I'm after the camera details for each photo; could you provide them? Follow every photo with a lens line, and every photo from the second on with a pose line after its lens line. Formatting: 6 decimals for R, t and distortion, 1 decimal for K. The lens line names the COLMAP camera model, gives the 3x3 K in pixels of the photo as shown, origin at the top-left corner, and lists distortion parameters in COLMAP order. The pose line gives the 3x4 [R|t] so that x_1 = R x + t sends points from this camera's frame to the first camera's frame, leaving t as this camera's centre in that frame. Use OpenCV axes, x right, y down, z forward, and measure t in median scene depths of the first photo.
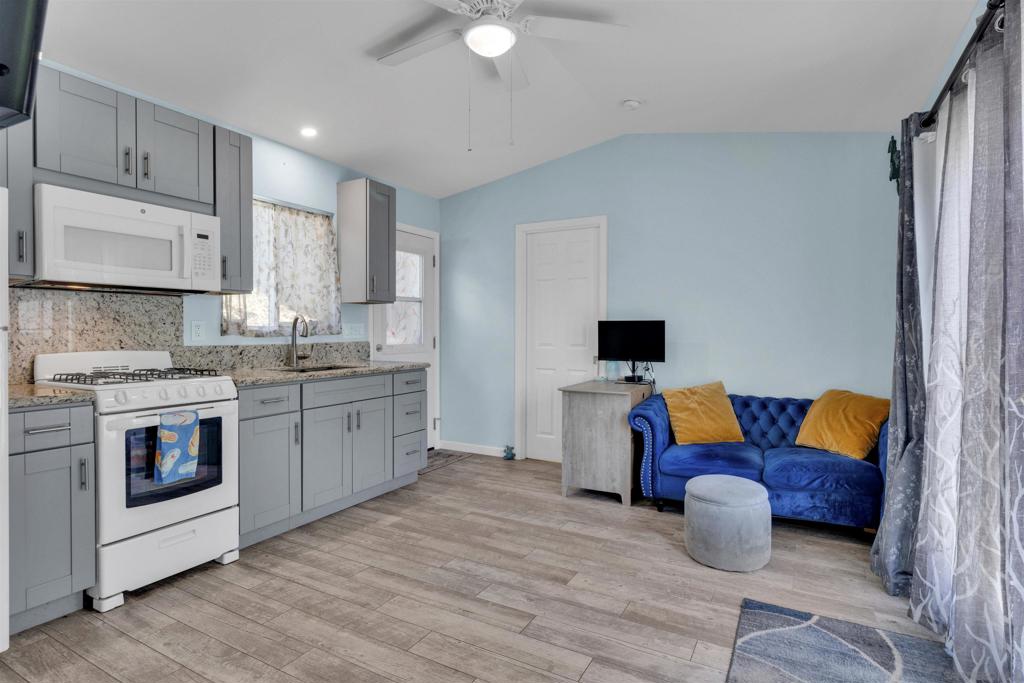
lens RADIAL K [[526.6, 0, 513.7], [0, 526.6, 349.9], [0, 0, 1]] dist [-0.000870, -0.000818]
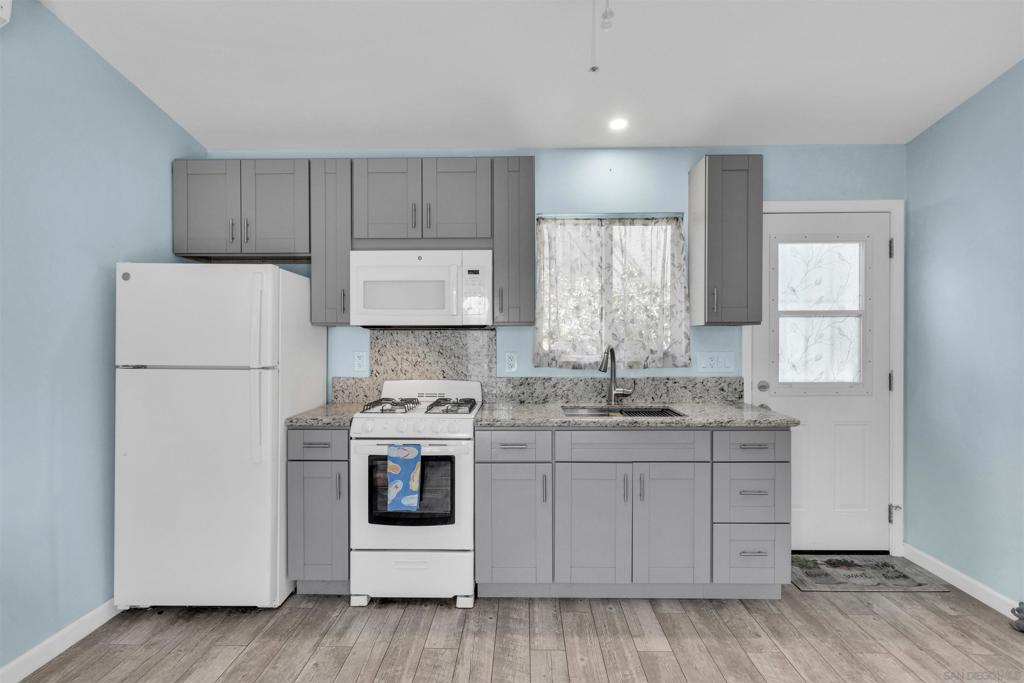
lens RADIAL K [[526.6, 0, 513.7], [0, 526.6, 349.9], [0, 0, 1]] dist [-0.000870, -0.000818]
pose [[0.467053, 0.015558, -0.884093, 0.306421], [-0.029064, 0.999575, 0.002236, -0.063994], [0.883752, 0.024651, 0.467306, 0.542777]]
